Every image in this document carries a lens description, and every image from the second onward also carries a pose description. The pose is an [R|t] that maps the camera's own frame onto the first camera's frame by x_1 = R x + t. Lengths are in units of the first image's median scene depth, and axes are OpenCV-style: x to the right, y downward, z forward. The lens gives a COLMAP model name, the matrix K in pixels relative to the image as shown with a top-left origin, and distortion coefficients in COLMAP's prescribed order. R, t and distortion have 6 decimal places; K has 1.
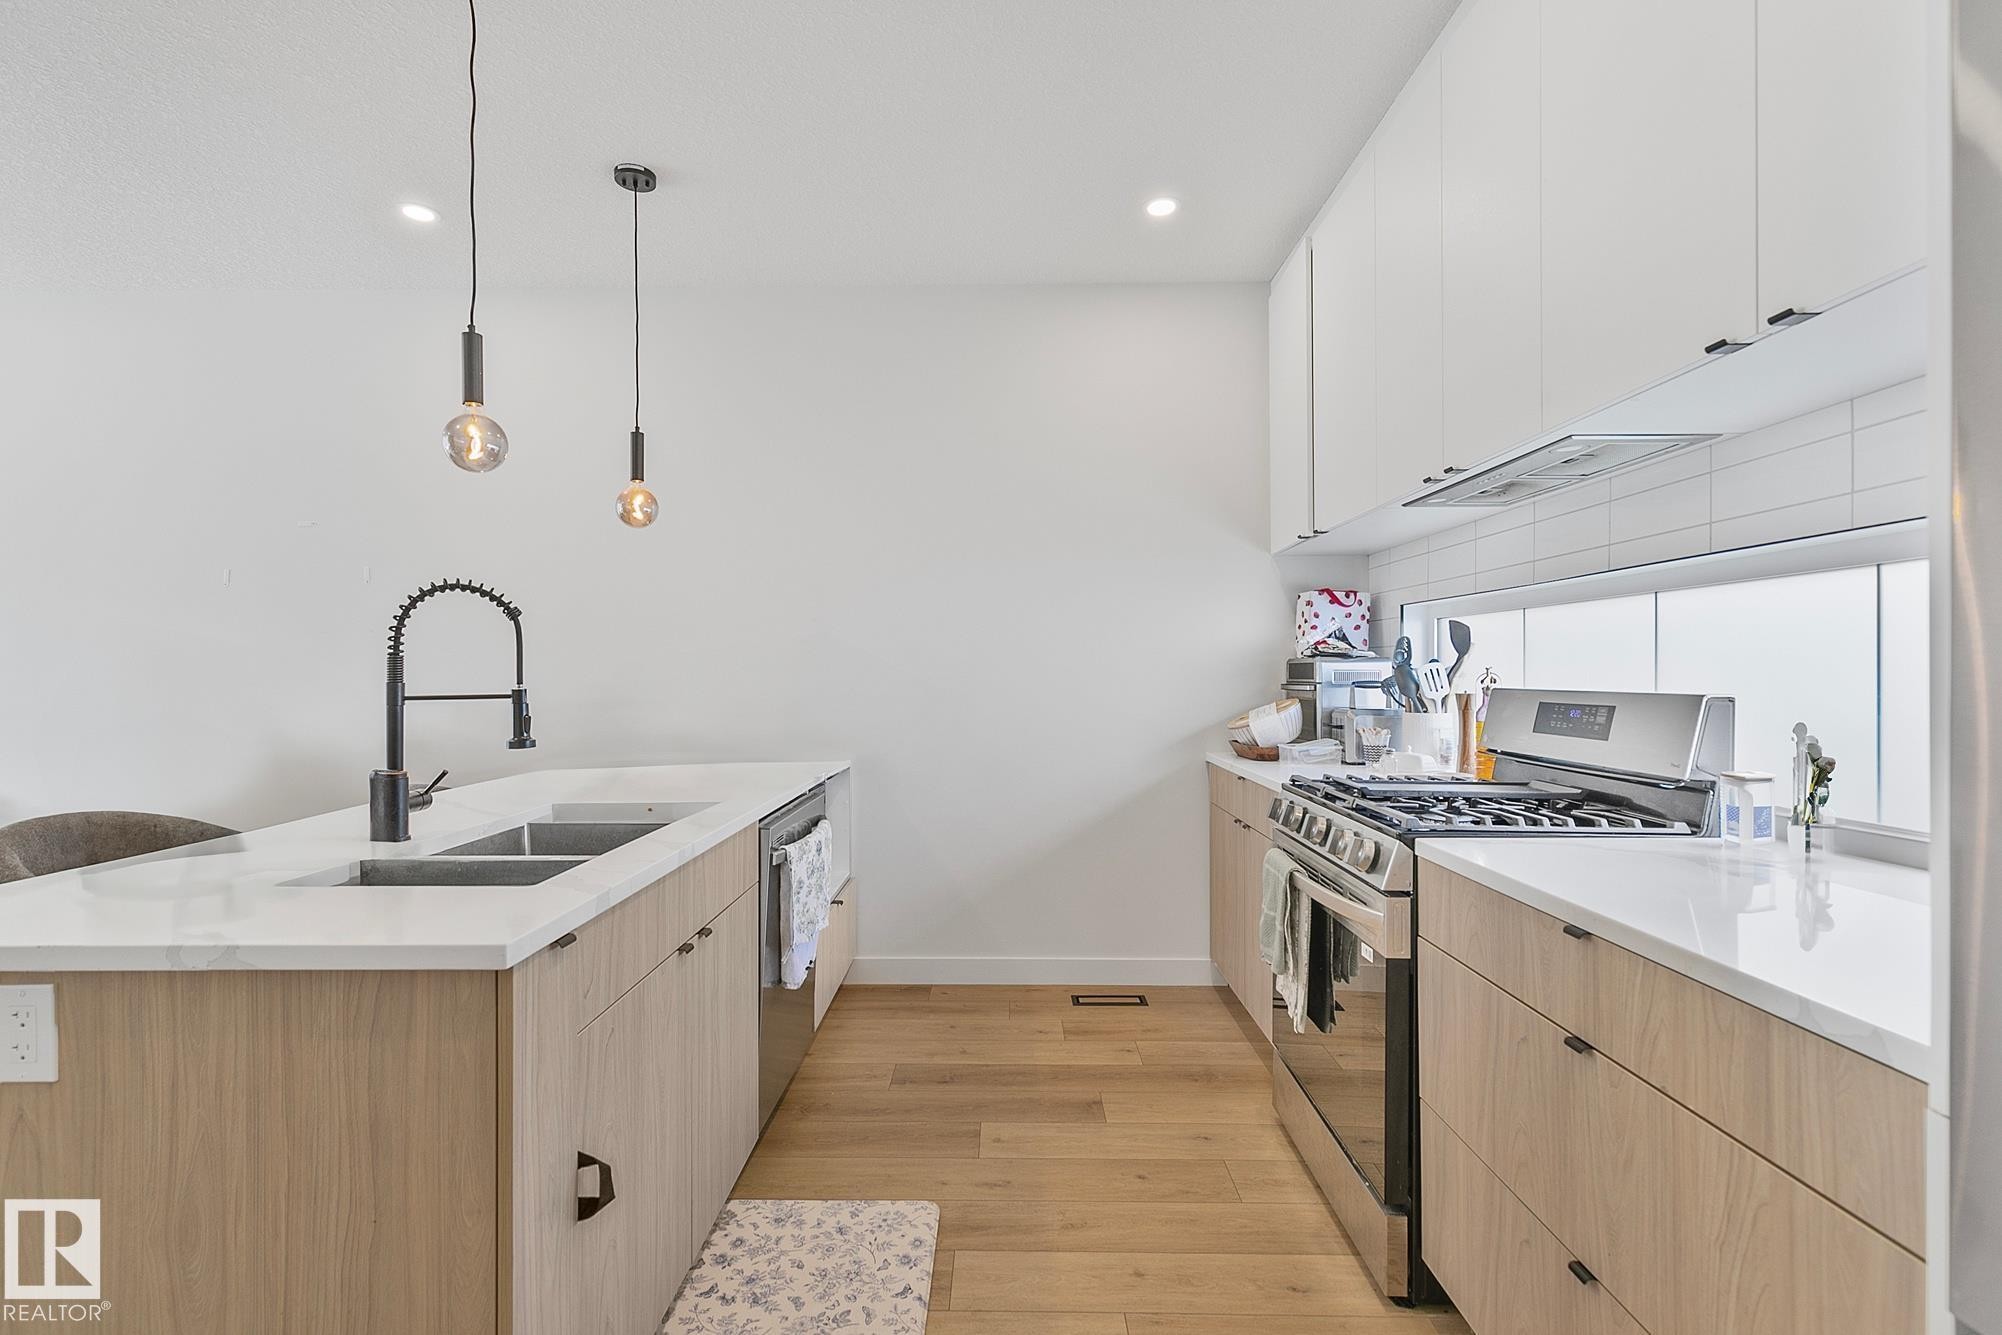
lens RADIAL K [[899.9, 0, 1001.0], [0, 899.9, 667.5], [0, 0, 1]] dist [0.006407, 0.000844]
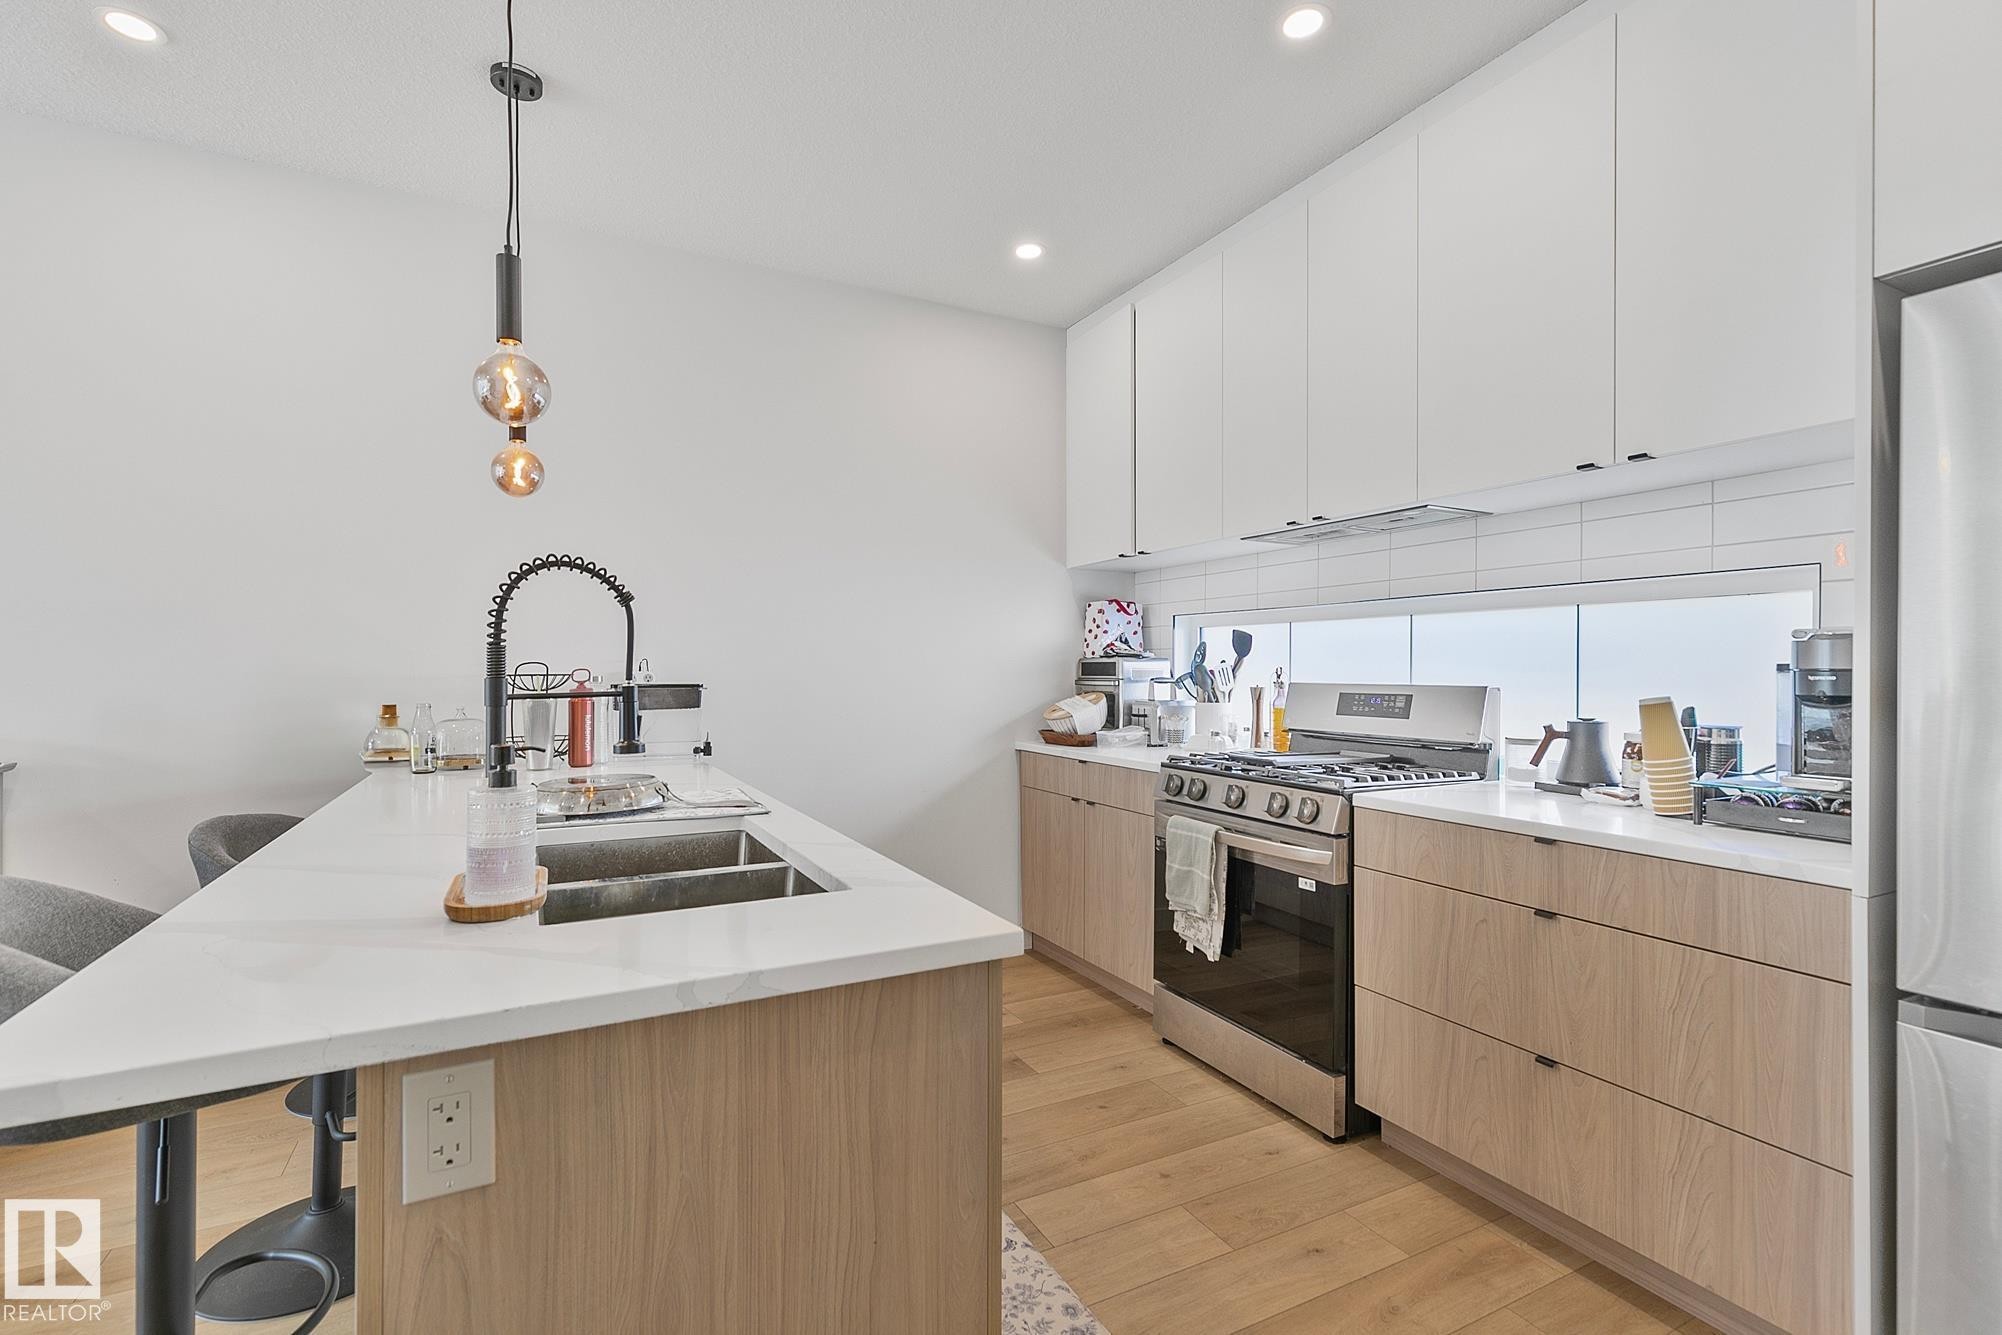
lens RADIAL K [[895.0, 0, 1001.0], [0, 895.0, 667.5], [0, 0, 1]] dist [0.009610, 0.000083]
pose [[0.882101, 0.005289, 0.471031, -0.577014], [-0.006675, 0.999977, 0.001273, 0.002458], [-0.471014, -0.004268, 0.882116, 0.058994]]
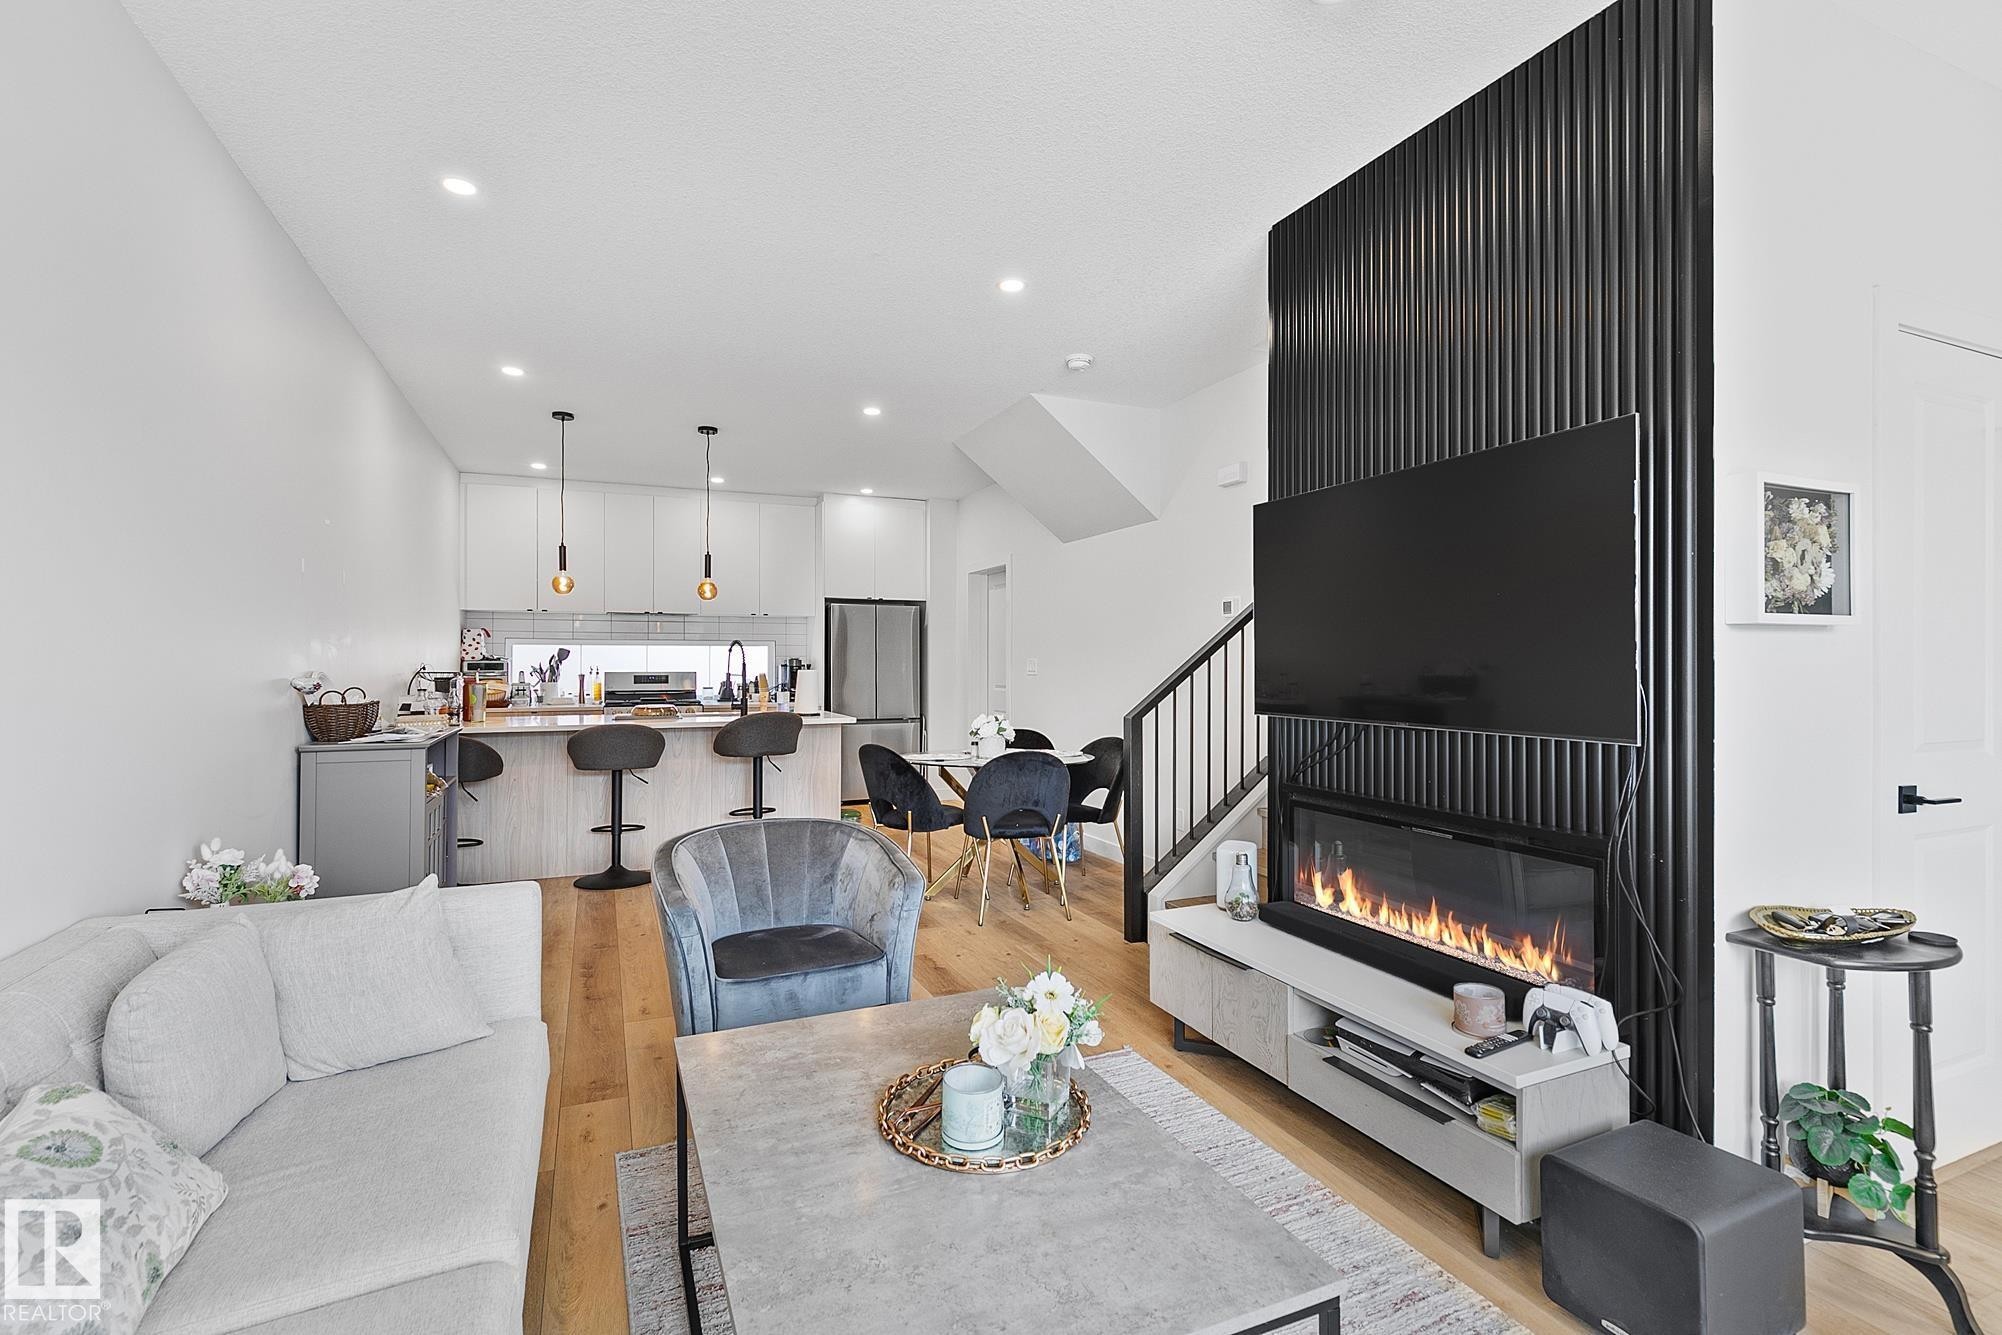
lens RADIAL K [[899.9, 0, 1001.0], [0, 899.9, 667.5], [0, 0, 1]] dist [0.006407, 0.000844]
pose [[-0.410118, 0.001192, 0.912031, -3.770444], [-0.002857, 0.999993, -0.002592, 0.013993], [-0.912028, -0.003668, -0.410112, 1.344674]]
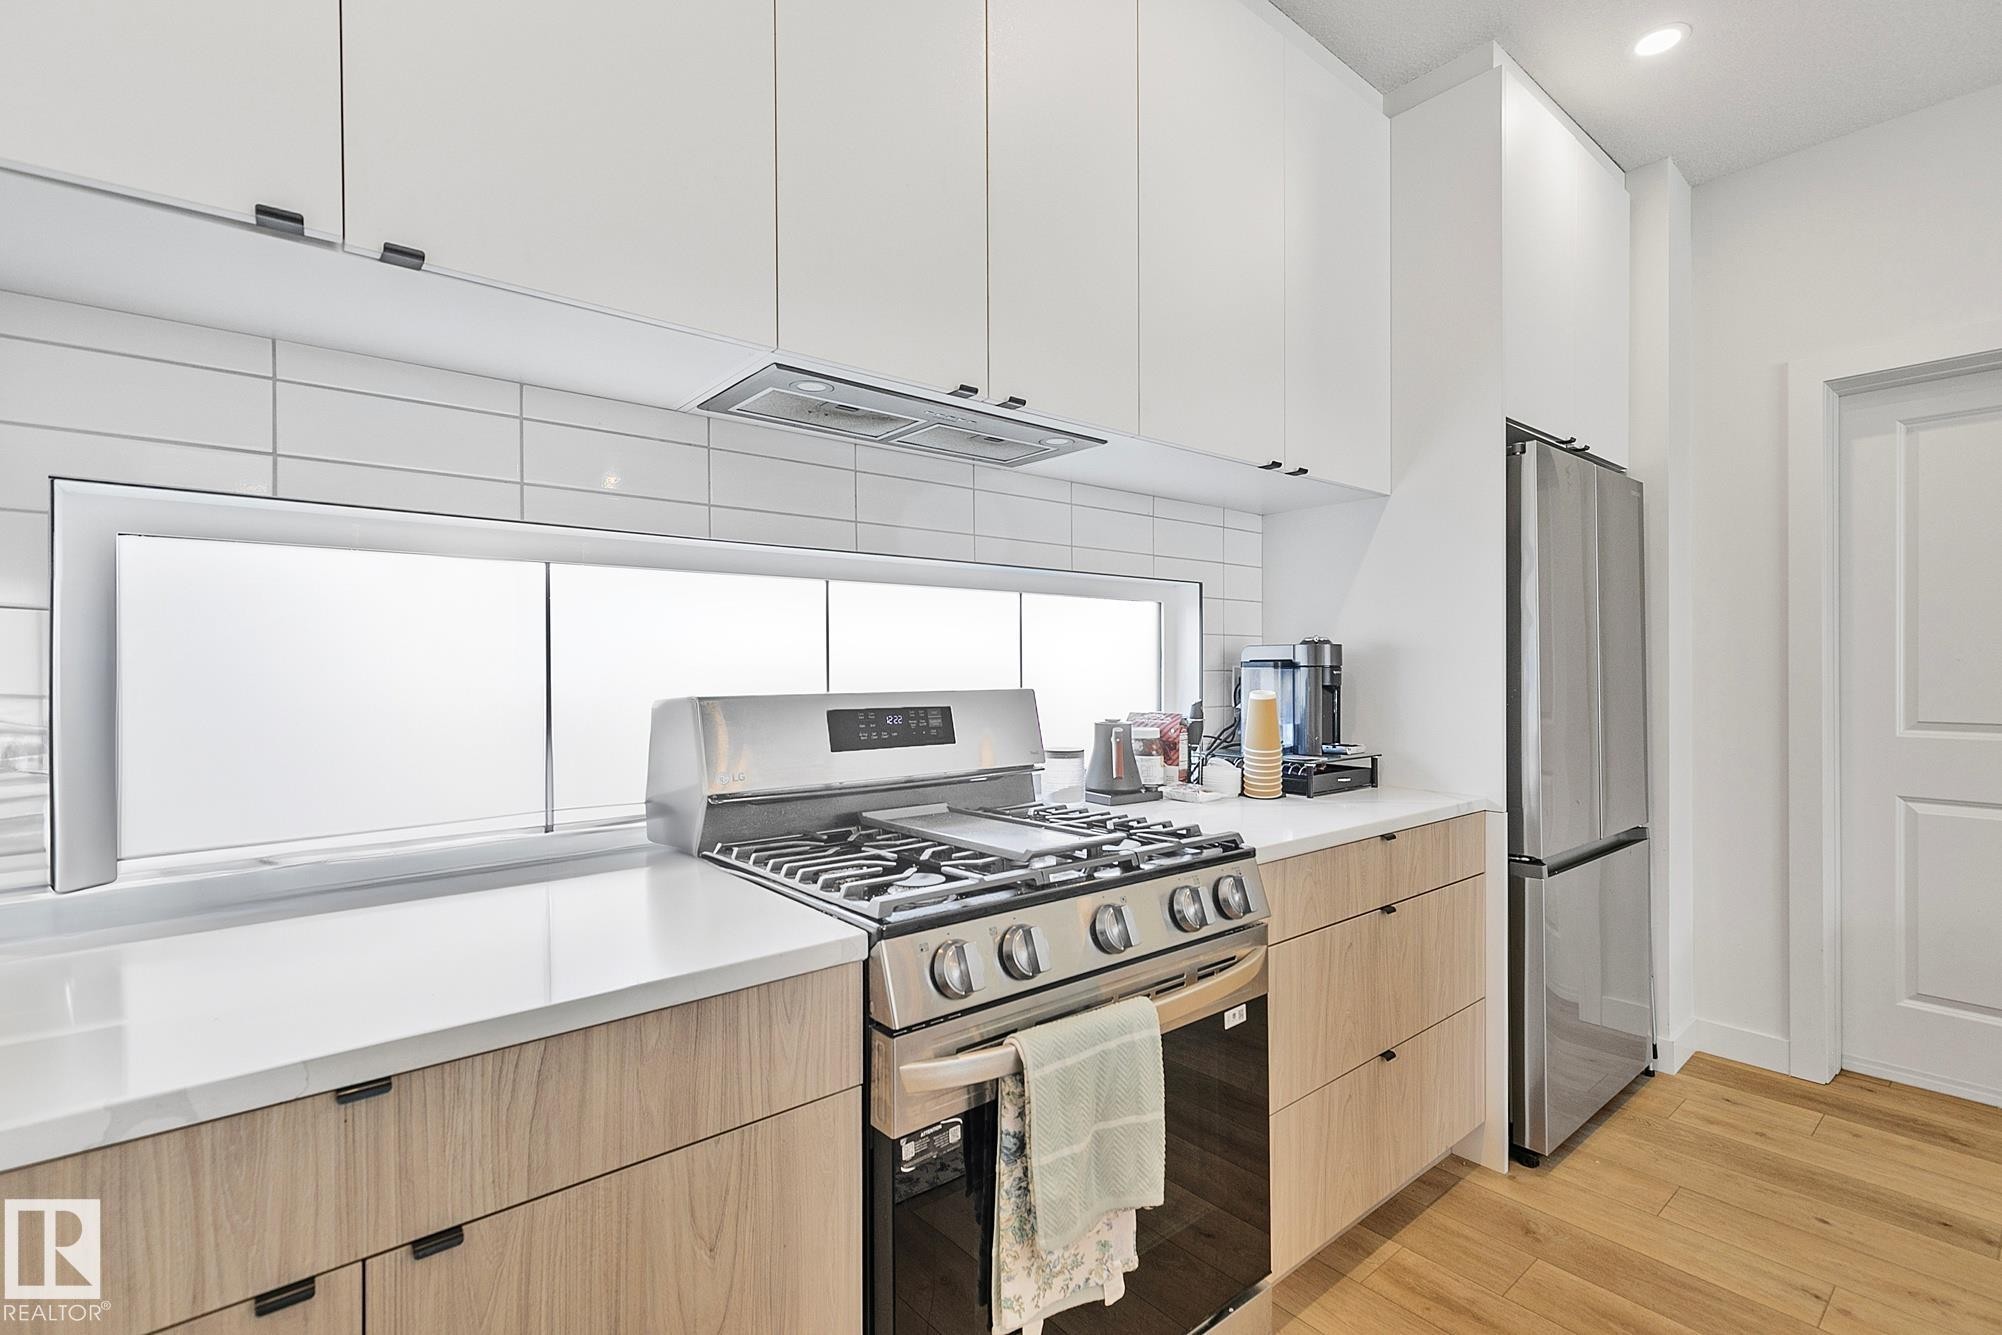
lens RADIAL K [[899.9, 0, 1001.0], [0, 899.9, 667.5], [0, 0, 1]] dist [0.006407, 0.000844]
pose [[-0.643344, 0.001254, 0.765576, -0.075448], [-0.000791, 0.999997, -0.002302, 0.004900], [-0.765577, -0.002087, -0.643341, 1.613015]]
